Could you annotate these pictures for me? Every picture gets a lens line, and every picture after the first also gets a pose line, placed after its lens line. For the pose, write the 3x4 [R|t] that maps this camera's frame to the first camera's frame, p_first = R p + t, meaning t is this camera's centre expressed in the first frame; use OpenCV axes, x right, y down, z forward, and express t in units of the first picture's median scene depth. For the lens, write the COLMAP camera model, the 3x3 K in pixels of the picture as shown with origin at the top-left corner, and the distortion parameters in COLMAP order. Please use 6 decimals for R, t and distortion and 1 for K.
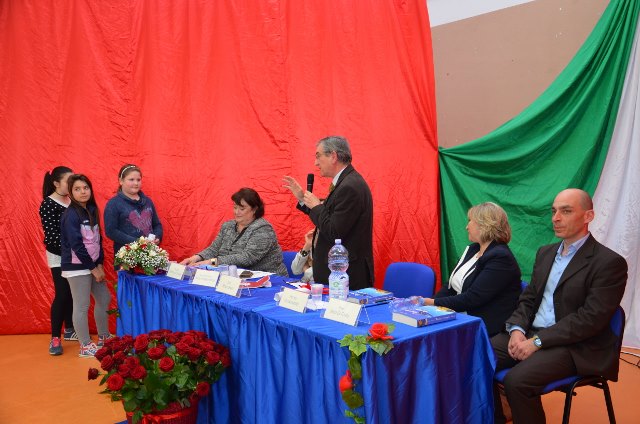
lens RADIAL K [[601.3, 0, 323.8], [0, 601.3, 210.3], [0, 0, 1]] dist [-0.004557, 0.000000]
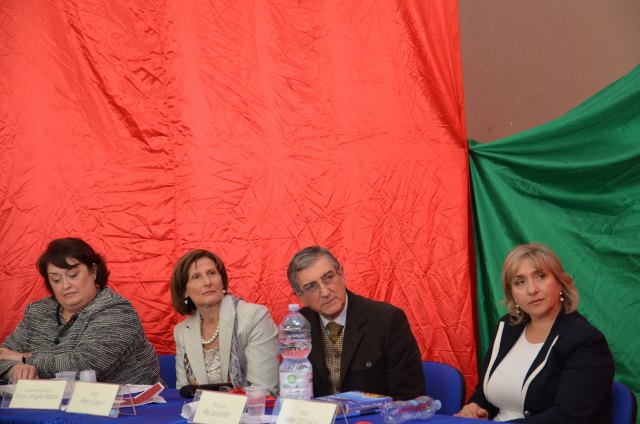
lens RADIAL K [[1931.5, 0, 318.6], [0, 1931.5, 213.0], [0, 0, 1]] dist [1.136570, 0.000000]
pose [[0.995606, -0.015617, 0.092331, -0.084382], [0.021164, 0.998010, -0.059402, 0.048539], [-0.091219, 0.061095, 0.993955, -0.599119]]
